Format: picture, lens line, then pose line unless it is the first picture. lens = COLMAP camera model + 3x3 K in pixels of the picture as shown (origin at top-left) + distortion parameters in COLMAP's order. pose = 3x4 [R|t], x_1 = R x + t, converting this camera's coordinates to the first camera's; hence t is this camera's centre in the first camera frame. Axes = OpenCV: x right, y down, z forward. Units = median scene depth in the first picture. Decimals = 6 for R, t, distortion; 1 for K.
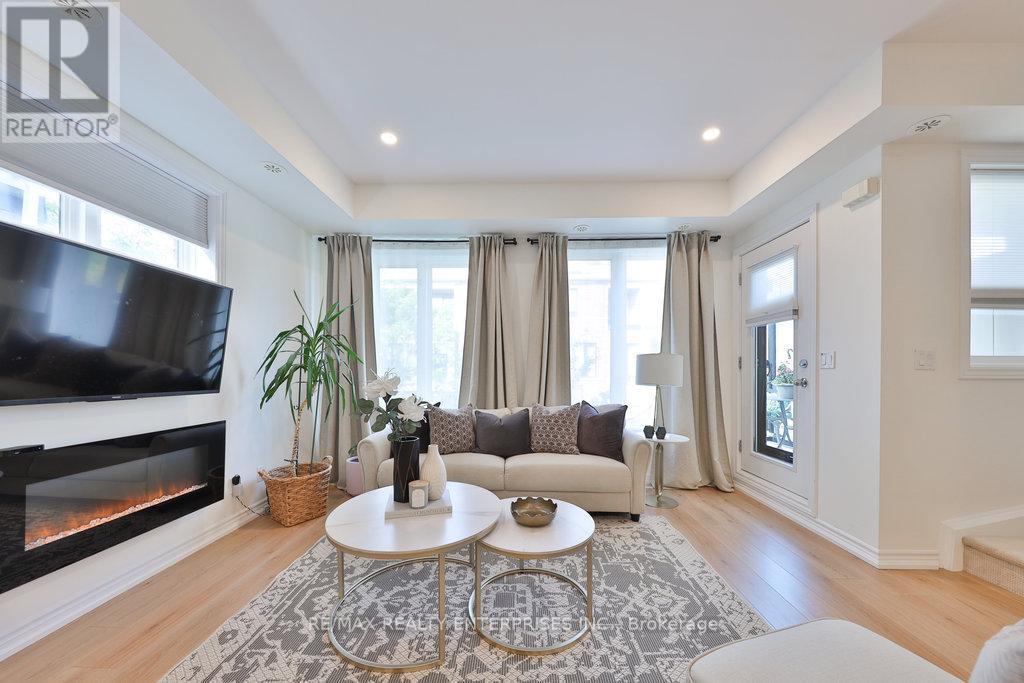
lens RADIAL K [[351.6, 0, 512.9], [0, 351.6, 364.3], [0, 0, 1]] dist [-0.006592, -0.000202]
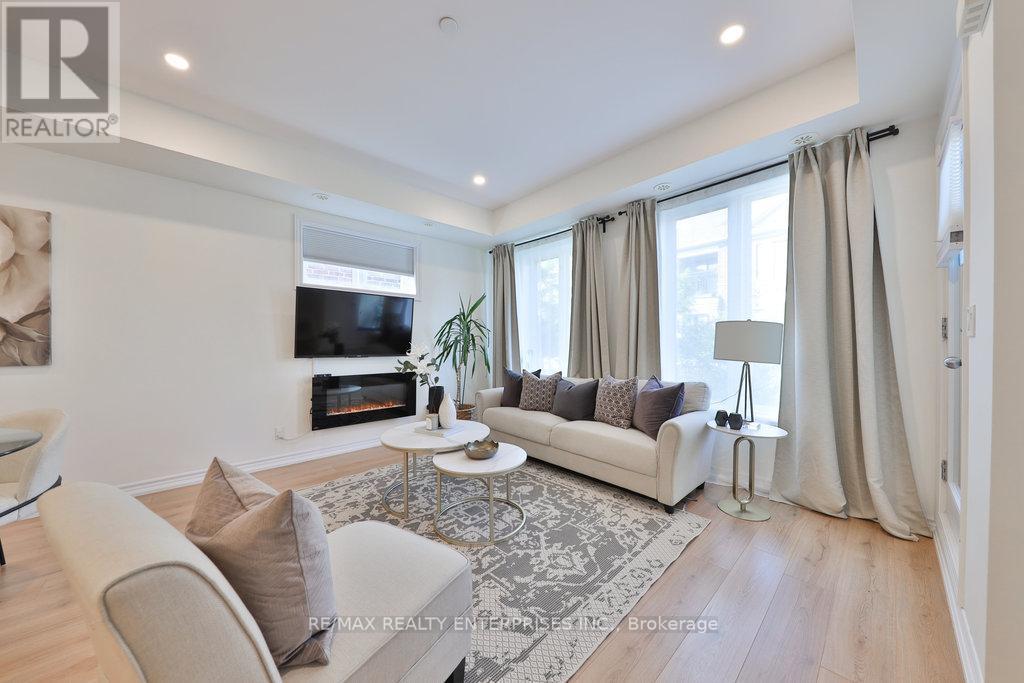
lens RADIAL K [[345.1, 0, 520.3], [0, 345.1, 340.2], [0, 0, 1]] dist [-0.000051, -0.000059]
pose [[0.701245, -0.010525, -0.712842, 0.707668], [0.016731, 0.999859, 0.001696, 0.003415], [0.712724, -0.013116, 0.701322, 0.124782]]
